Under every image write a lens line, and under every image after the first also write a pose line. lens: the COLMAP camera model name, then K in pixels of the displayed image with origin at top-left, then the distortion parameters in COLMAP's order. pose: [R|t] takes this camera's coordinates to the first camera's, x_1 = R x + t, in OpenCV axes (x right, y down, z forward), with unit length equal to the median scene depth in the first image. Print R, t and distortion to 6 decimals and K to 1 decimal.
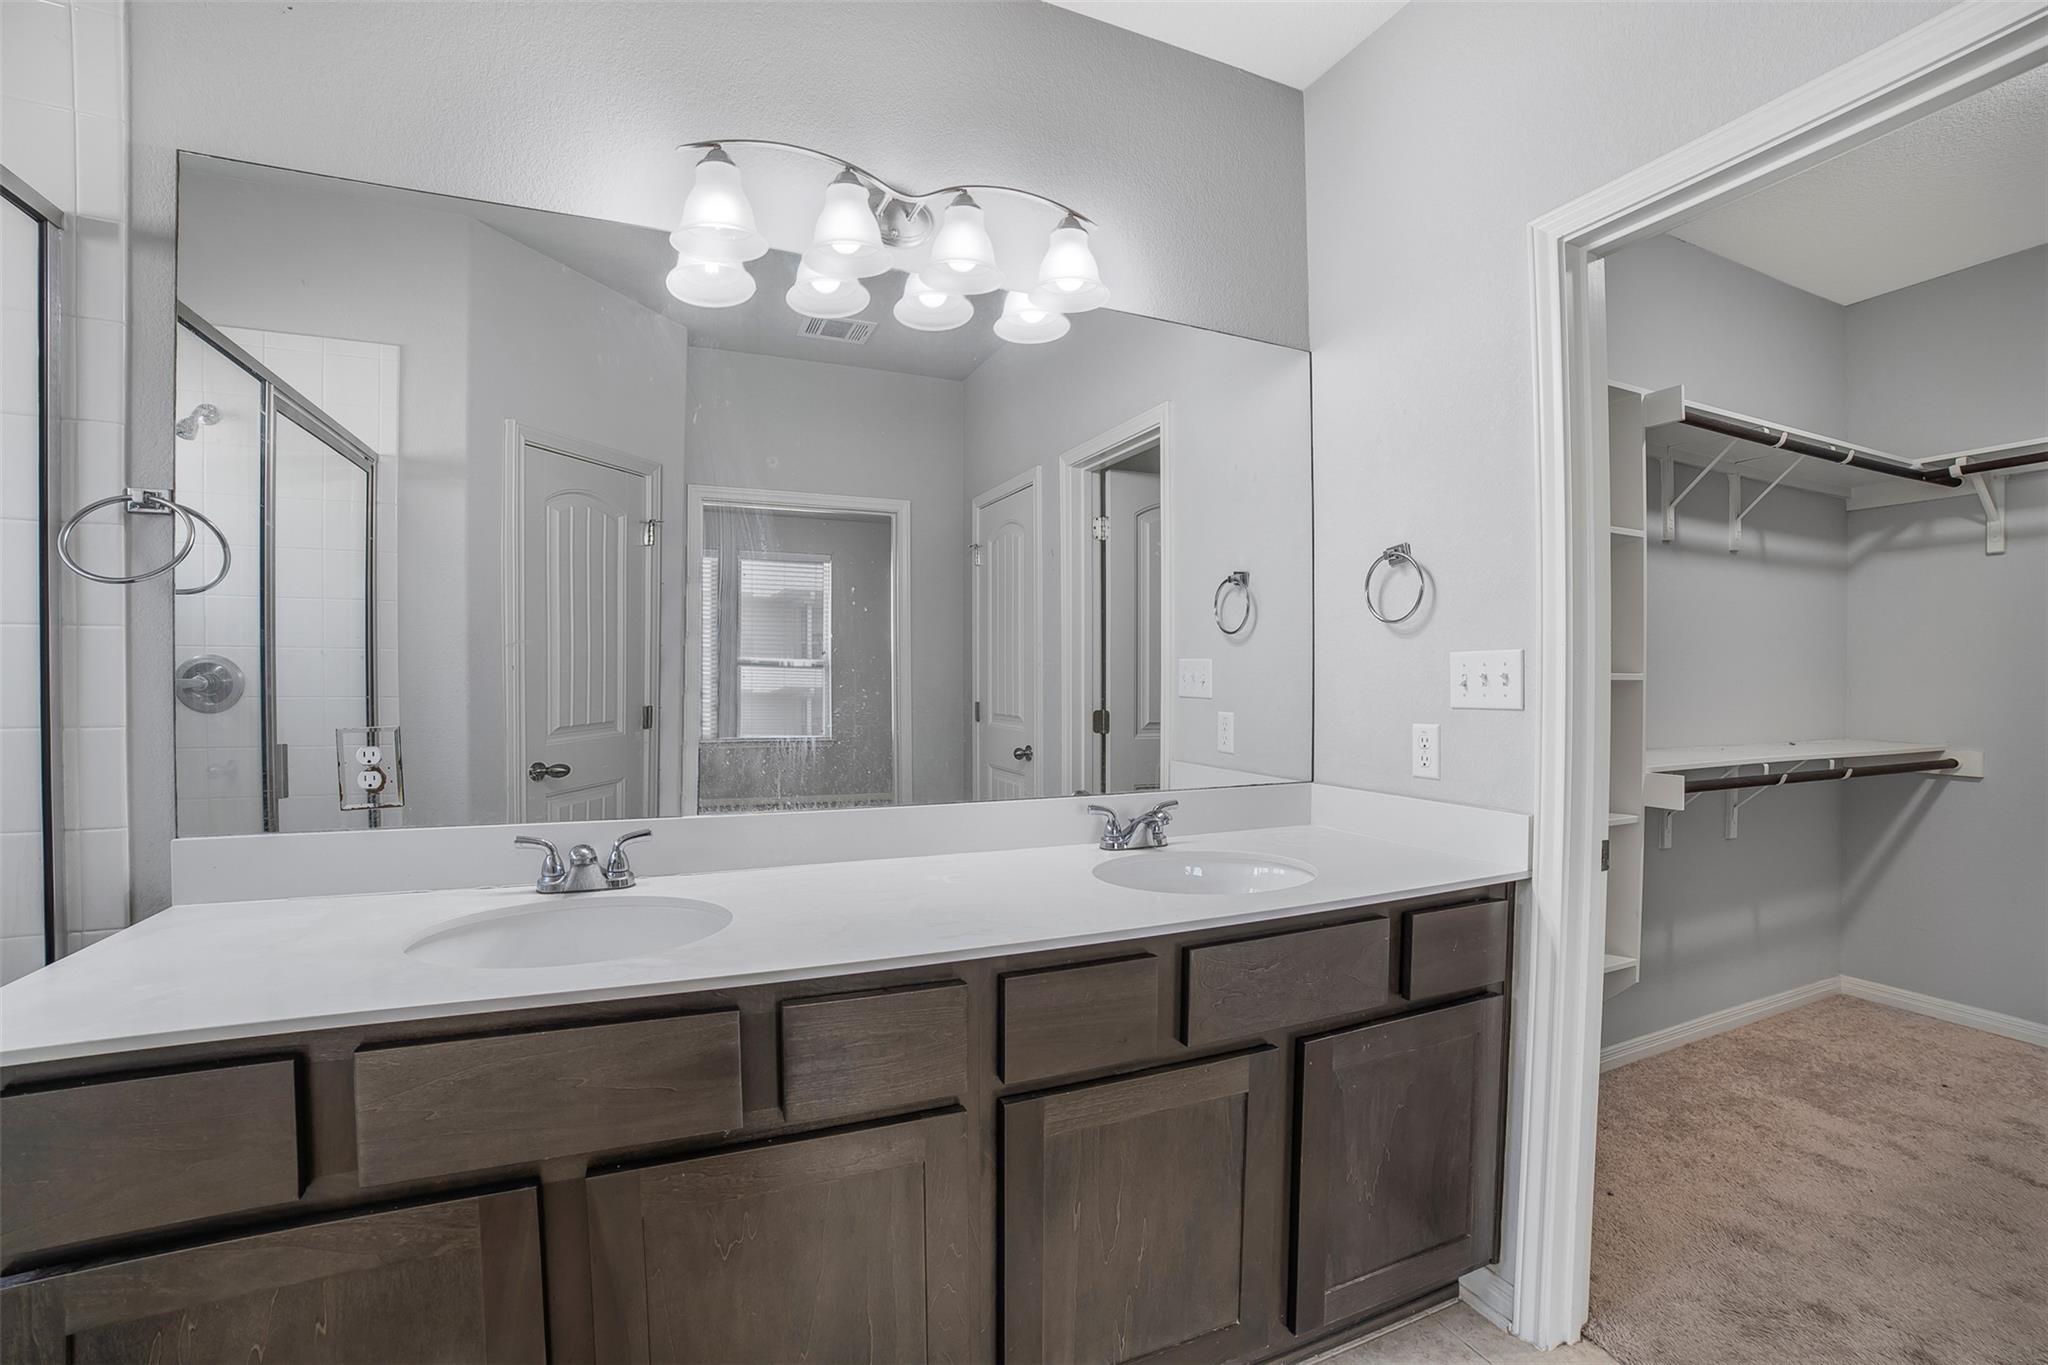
lens RADIAL K [[878.0, 0, 1028.0], [0, 878.0, 702.7], [0, 0, 1]] dist [-0.078470, 0.025697]
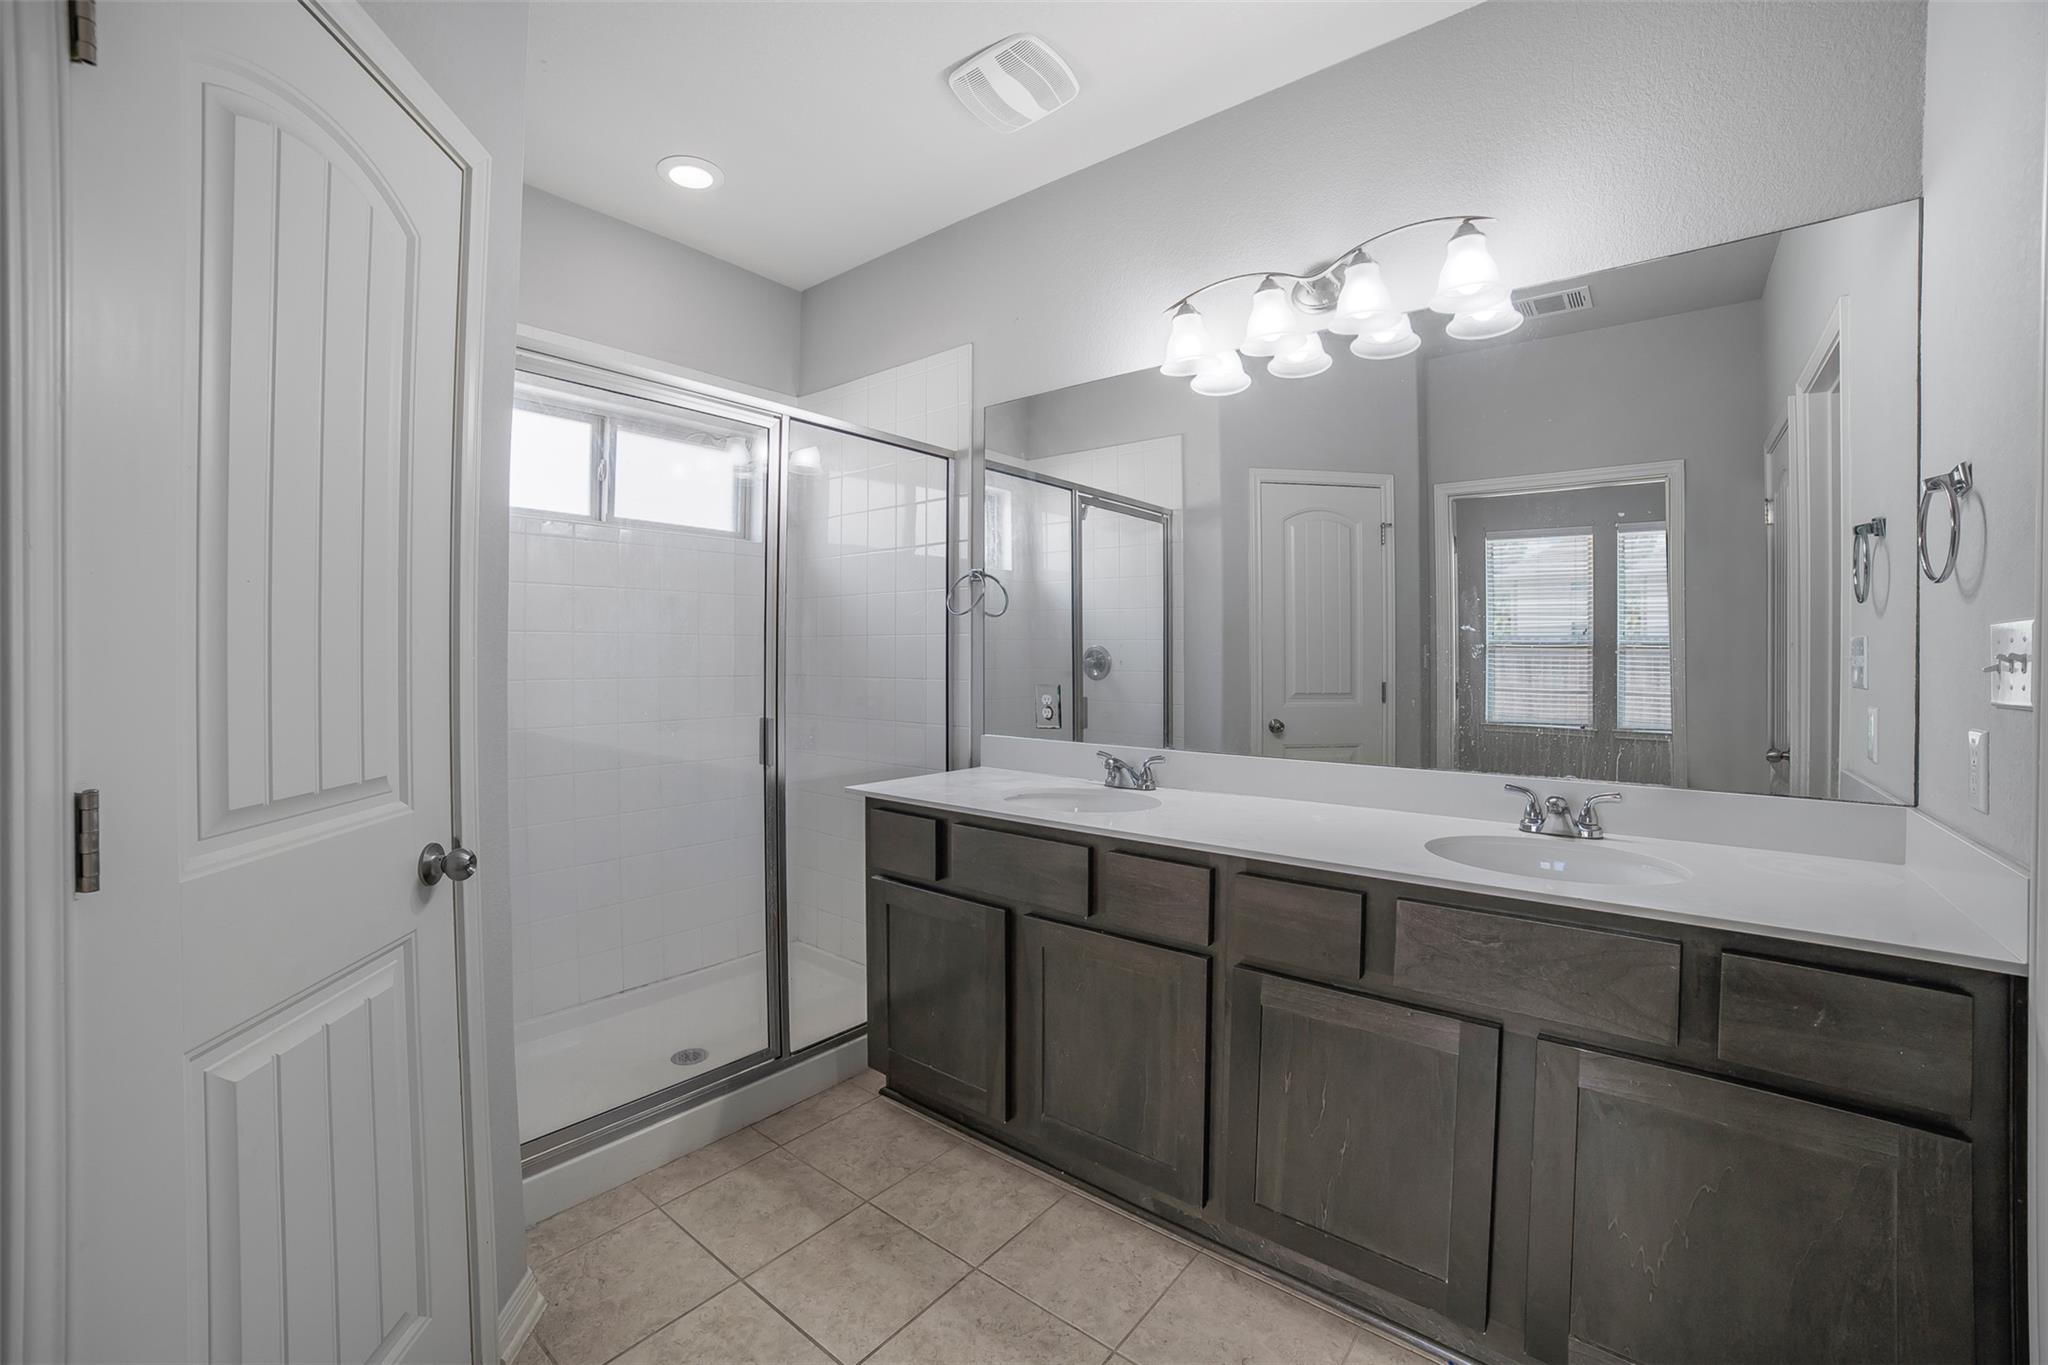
lens RADIAL K [[864.4, 0, 1012.5], [0, 864.4, 672.0], [0, 0, 1]] dist [-0.066370, 0.024448]
pose [[0.469142, 0.016793, -0.882963, 0.791688], [-0.026954, 0.999626, 0.004690, -0.001531], [0.882711, 0.021599, 0.469419, 0.032449]]
